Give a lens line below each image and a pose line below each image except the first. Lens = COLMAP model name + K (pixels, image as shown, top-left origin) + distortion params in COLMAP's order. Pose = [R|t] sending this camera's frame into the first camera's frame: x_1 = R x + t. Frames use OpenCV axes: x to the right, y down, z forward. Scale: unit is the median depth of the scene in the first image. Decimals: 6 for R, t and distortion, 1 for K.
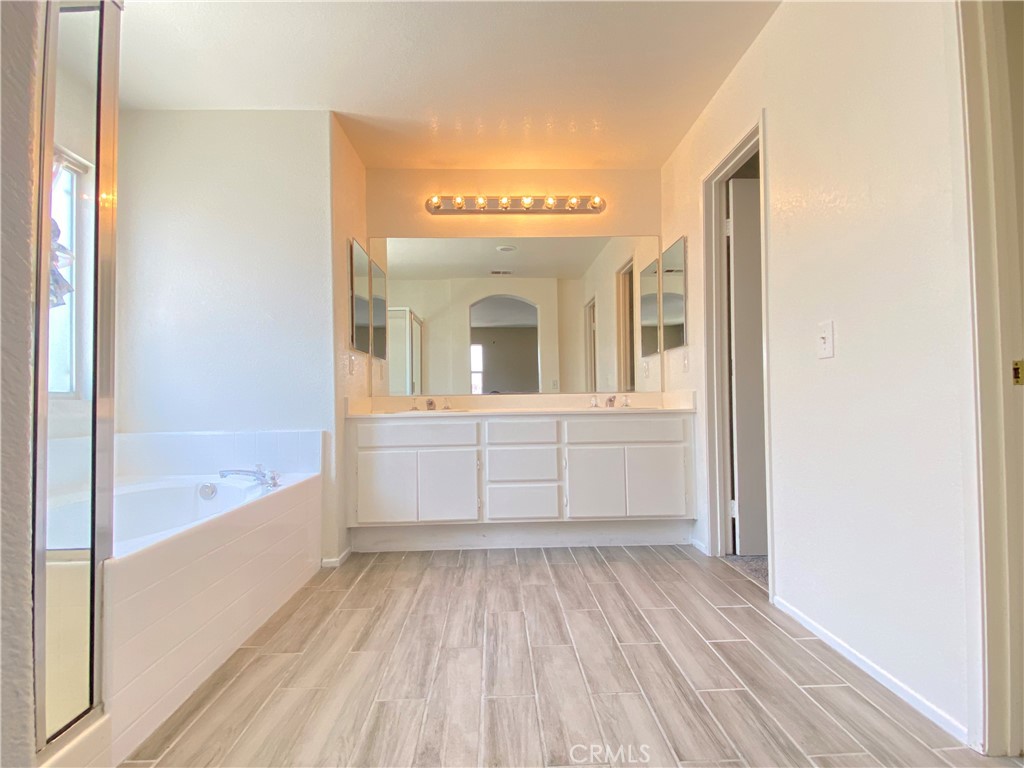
lens RADIAL K [[536.6, 0, 512.0], [0, 536.6, 384.0], [0, 0, 1]] dist [0.045123, -0.000476]
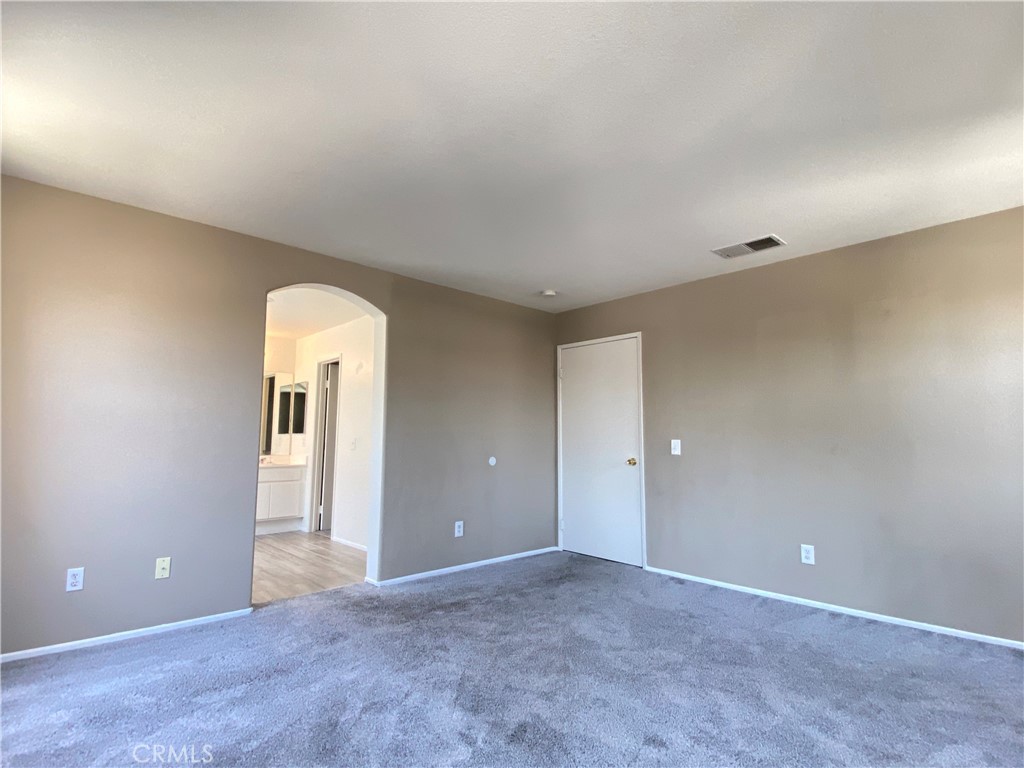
lens RADIAL K [[536.6, 0, 512.0], [0, 536.6, 384.0], [0, 0, 1]] dist [0.045123, -0.000476]
pose [[0.759435, 0.087034, 0.644735, -0.461440], [-0.032082, 0.994816, -0.096502, -0.092109], [-0.649792, 0.052602, 0.758290, -1.192618]]
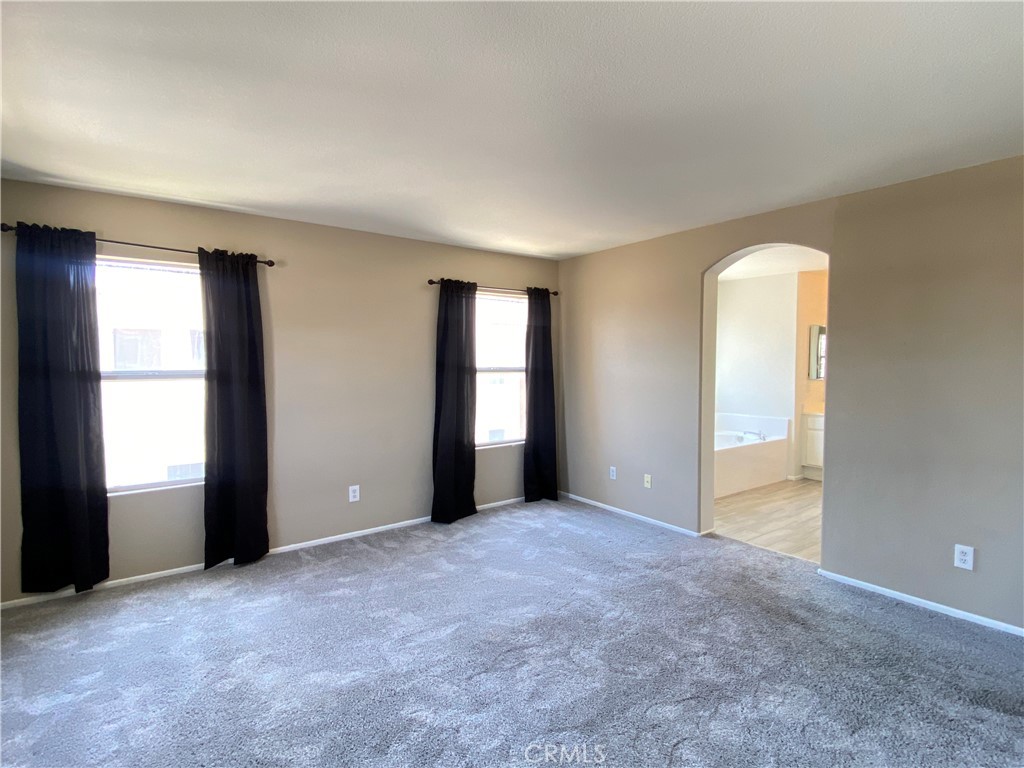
lens RADIAL K [[536.6, 0, 512.0], [0, 536.6, 384.0], [0, 0, 1]] dist [0.045123, -0.000476]
pose [[0.563910, 0.048134, -0.824432, 0.807110], [0.015661, 0.997497, 0.068951, -0.219570], [0.825688, -0.051794, 0.561745, -1.133241]]
